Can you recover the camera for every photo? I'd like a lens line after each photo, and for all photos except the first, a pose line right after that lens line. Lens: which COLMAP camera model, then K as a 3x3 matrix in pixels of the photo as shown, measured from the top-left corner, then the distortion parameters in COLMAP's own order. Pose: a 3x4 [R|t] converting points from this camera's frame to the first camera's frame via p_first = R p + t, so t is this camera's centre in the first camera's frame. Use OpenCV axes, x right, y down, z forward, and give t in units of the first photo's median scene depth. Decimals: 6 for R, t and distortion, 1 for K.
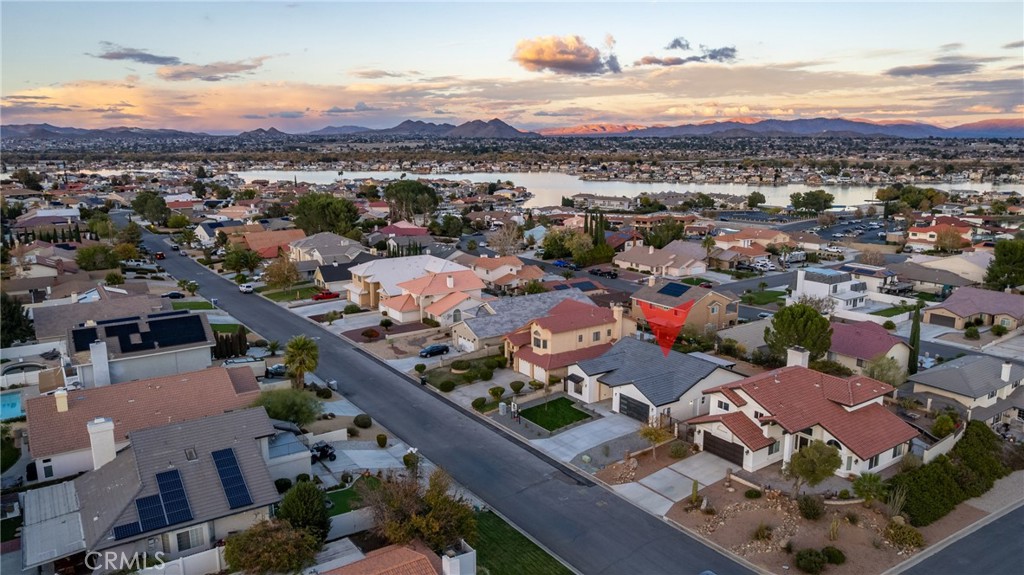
lens RADIAL K [[732.1, 0, 512.0], [0, 732.1, 287.5], [0, 0, 1]] dist [-0.042401, 0.001188]
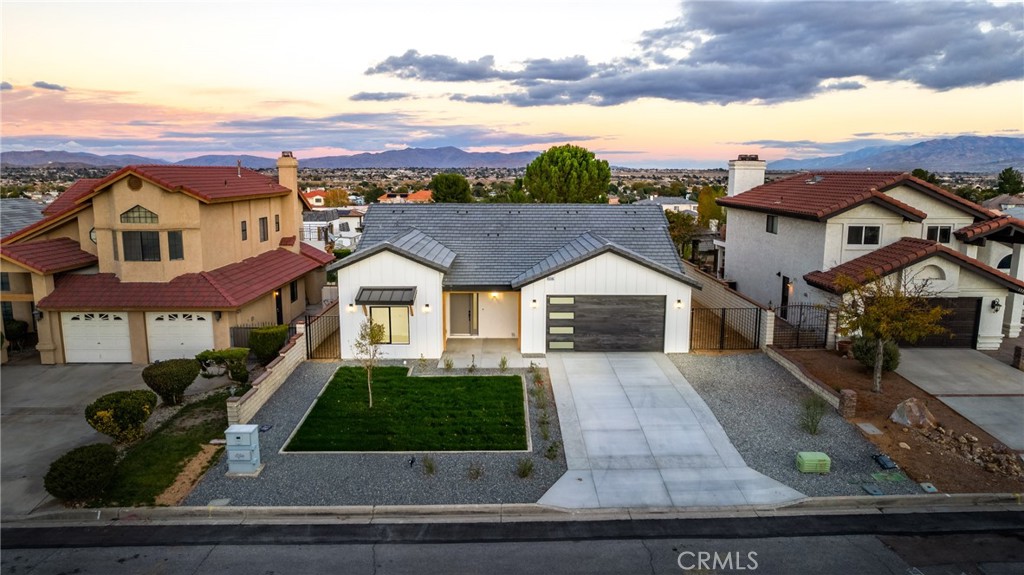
lens RADIAL K [[703.1, 0, 512.0], [0, 703.1, 287.5], [0, 0, 1]] dist [-0.093994, 0.100204]
pose [[0.542934, -0.125558, 0.830336, -0.099392], [0.163239, 0.985679, 0.042310, 0.083327], [-0.823757, 0.112572, 0.555655, 0.558502]]
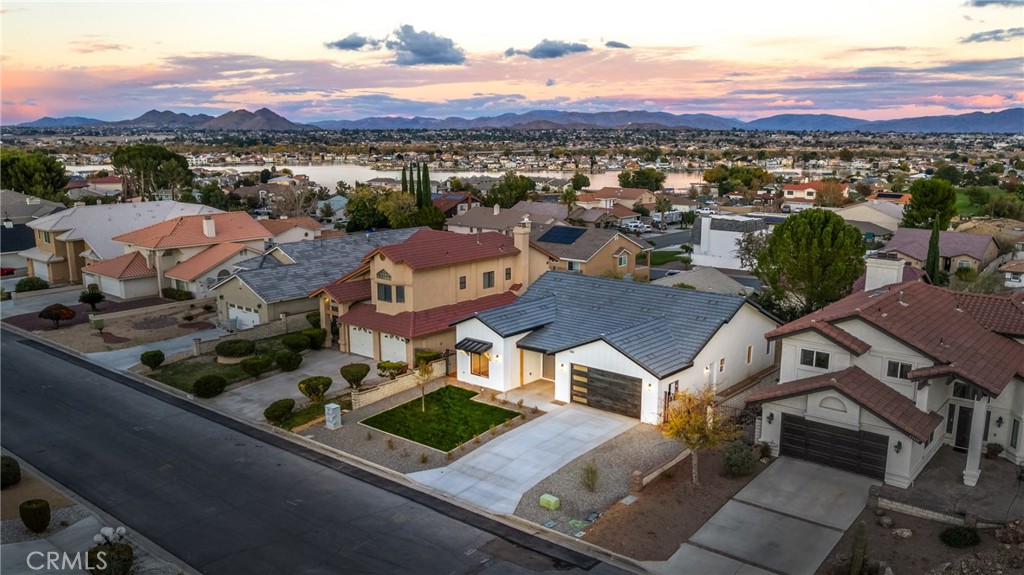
lens RADIAL K [[816.1, 0, 539.1], [0, 816.1, 317.1], [0, 0, 1]] dist [-0.063050, 0.047277]
pose [[0.956016, -0.055251, 0.288063, -0.023276], [0.049926, 0.998419, 0.025808, 0.065516], [-0.289033, -0.010291, 0.957264, 0.316348]]
